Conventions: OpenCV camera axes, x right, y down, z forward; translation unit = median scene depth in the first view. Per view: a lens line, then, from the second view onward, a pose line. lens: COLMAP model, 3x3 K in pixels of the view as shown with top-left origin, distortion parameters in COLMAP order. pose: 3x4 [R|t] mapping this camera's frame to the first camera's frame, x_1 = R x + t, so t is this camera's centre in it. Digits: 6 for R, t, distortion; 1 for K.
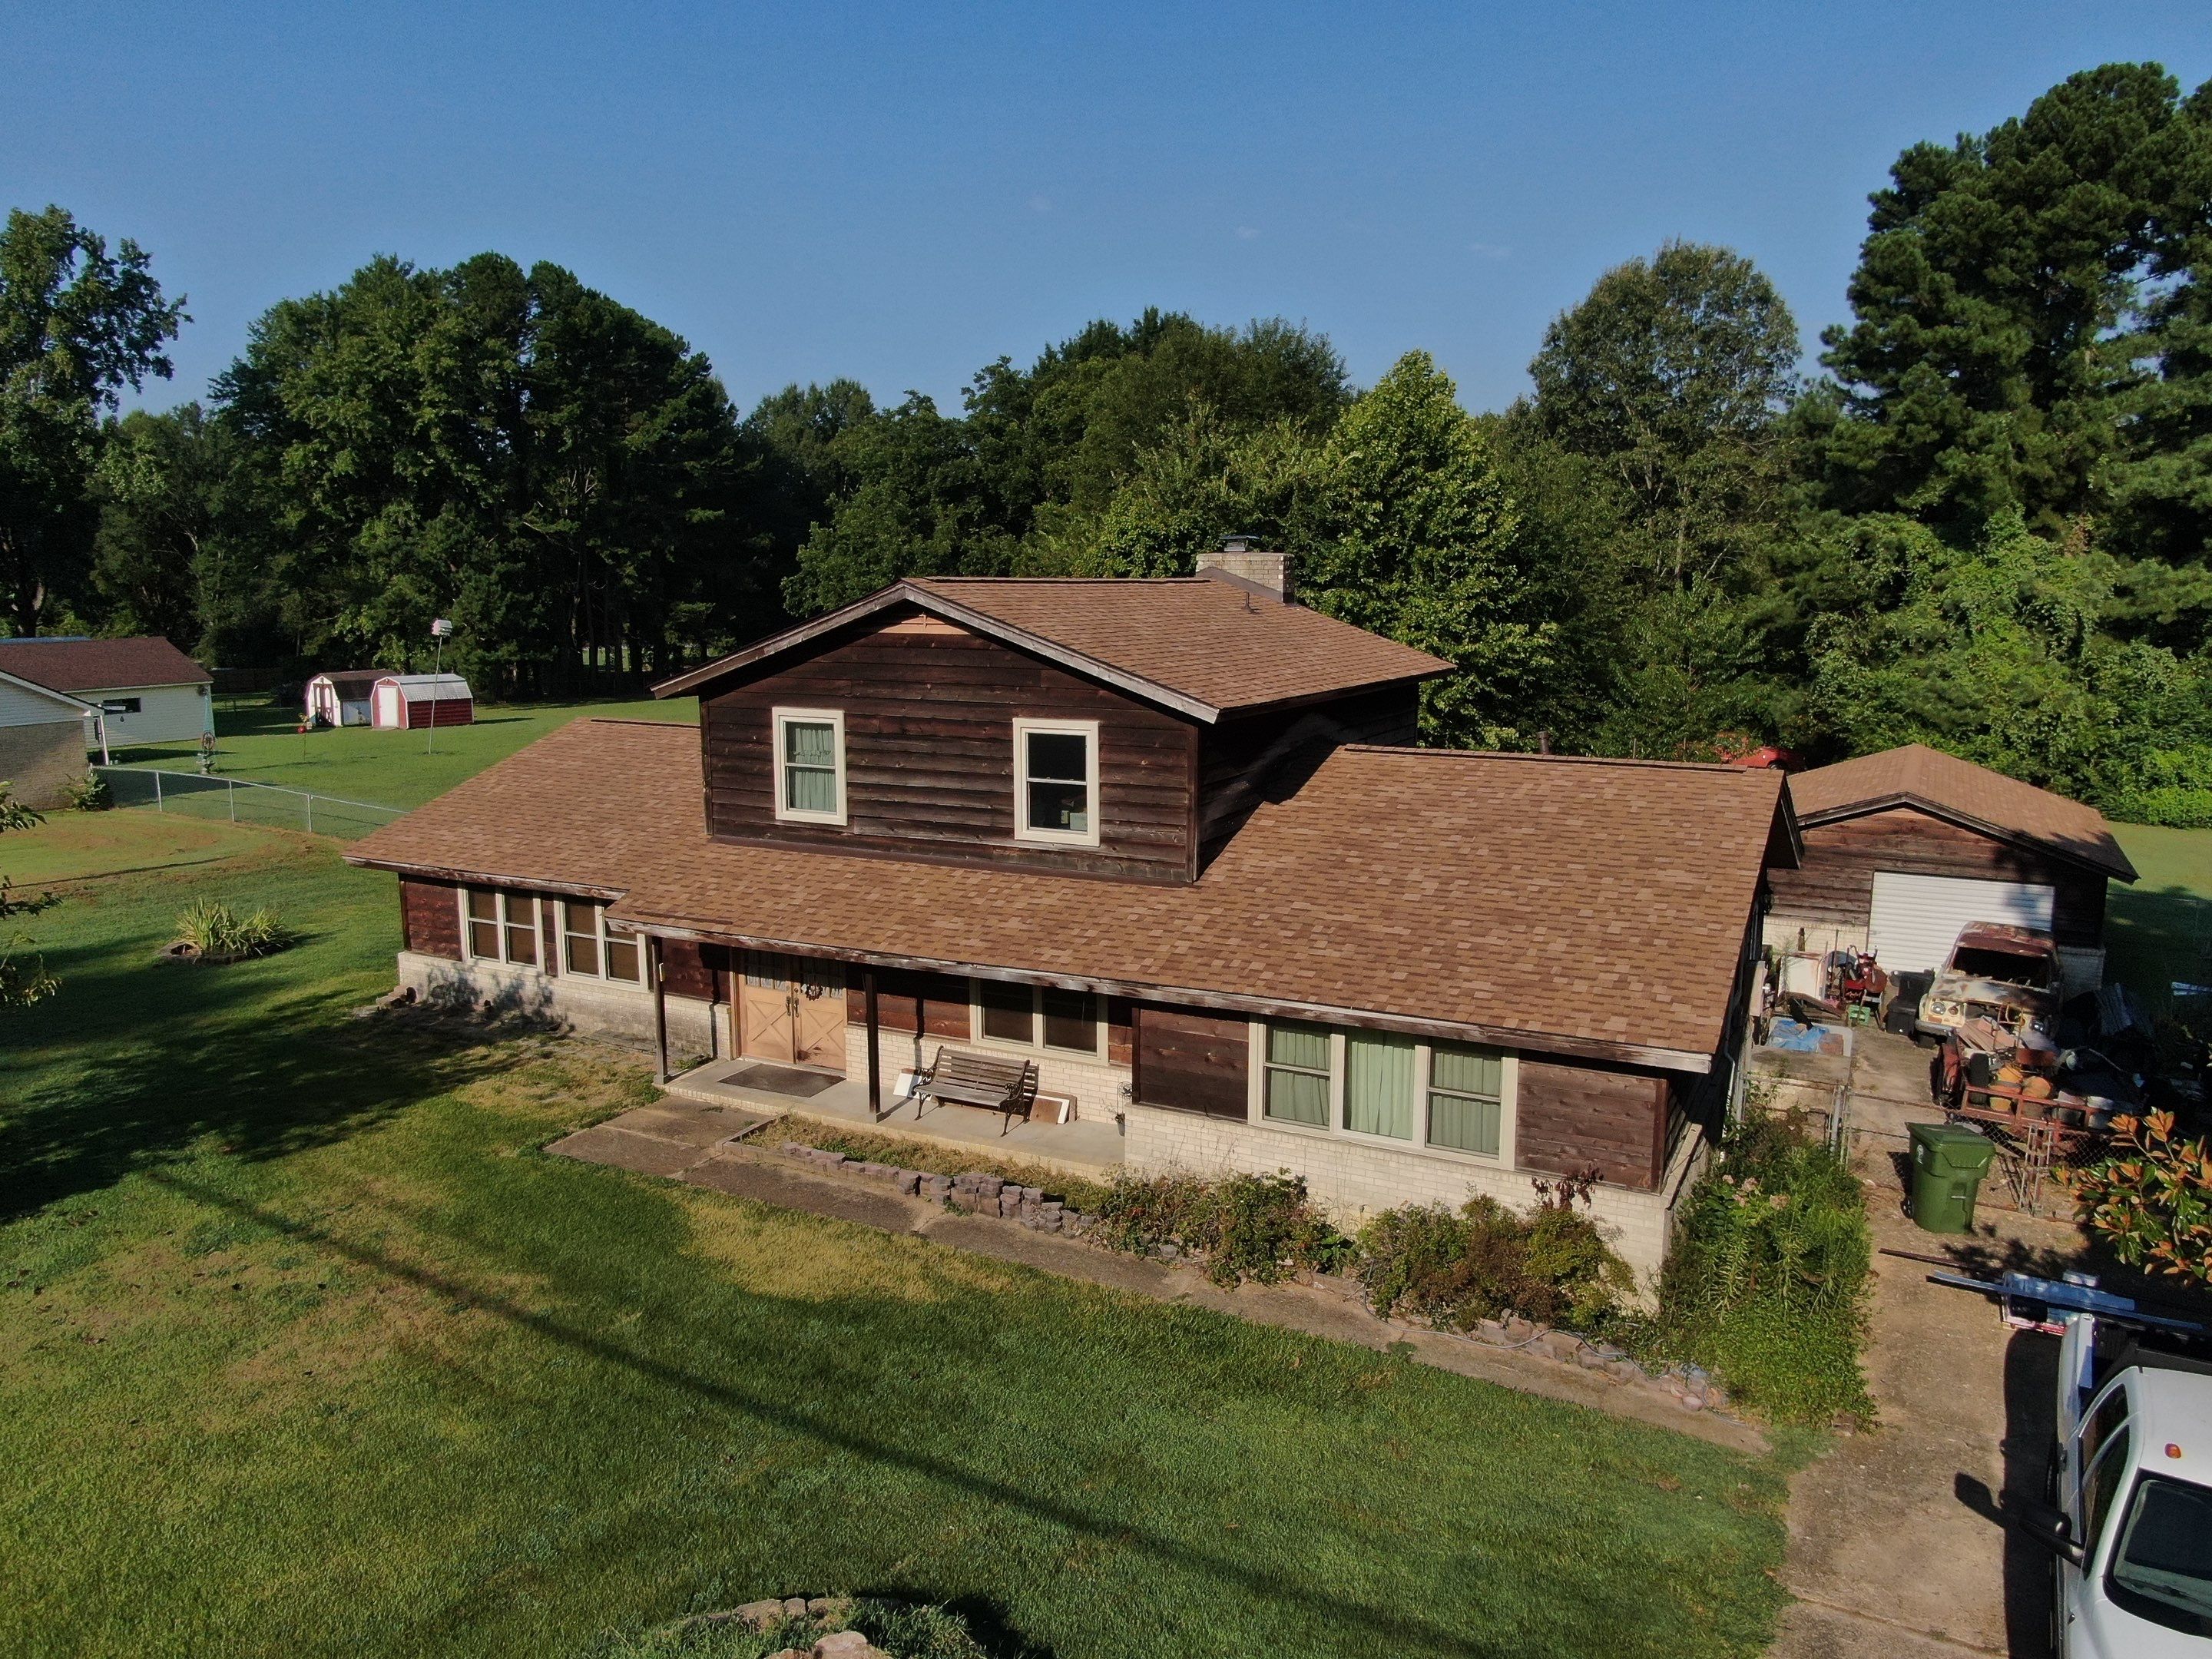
lens RADIAL K [[1489.4, 0, 1111.7], [0, 1489.4, 828.0], [0, 0, 1]] dist [-0.009342, 0.000431]
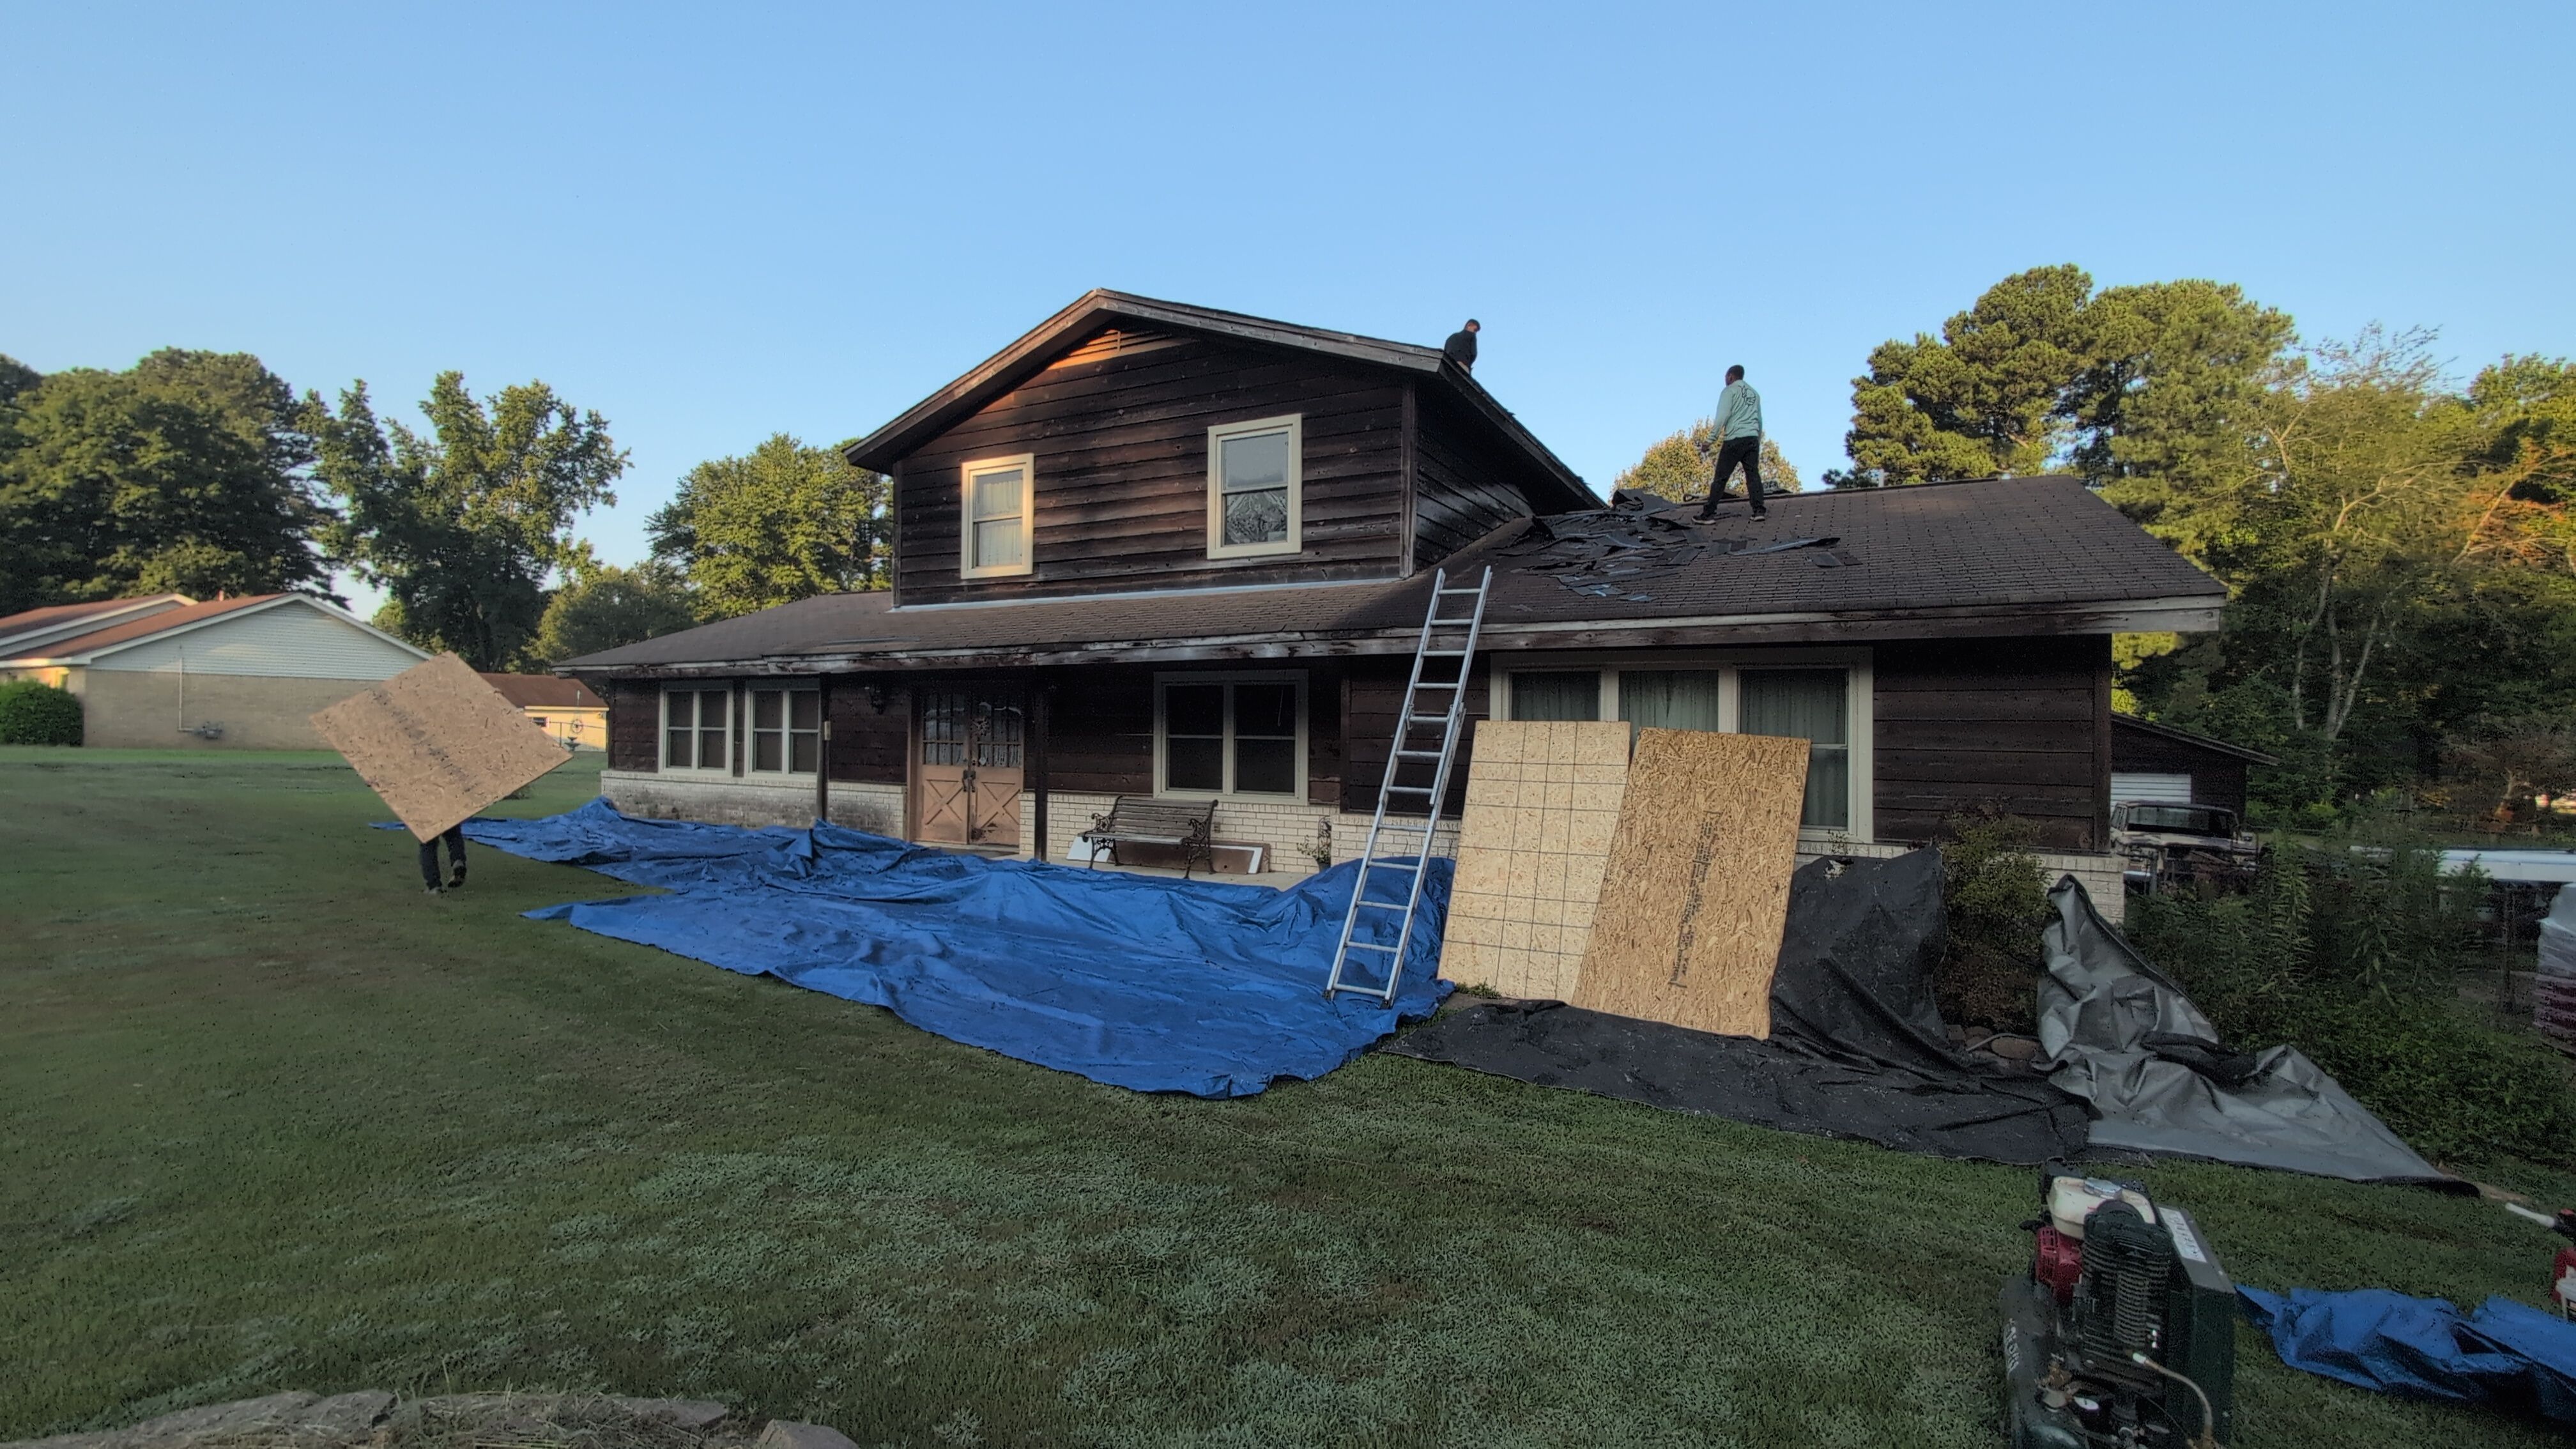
lens RADIAL K [[1050.2, 0, 1274.1], [0, 1050.2, 721.2], [0, 0, 1]] dist [0.000776, -0.000070]
pose [[0.999801, 0.012991, -0.015165, -0.004021], [-0.015254, 0.986959, -0.160249, 0.063086], [0.012886, 0.160449, 0.986960, 0.115816]]
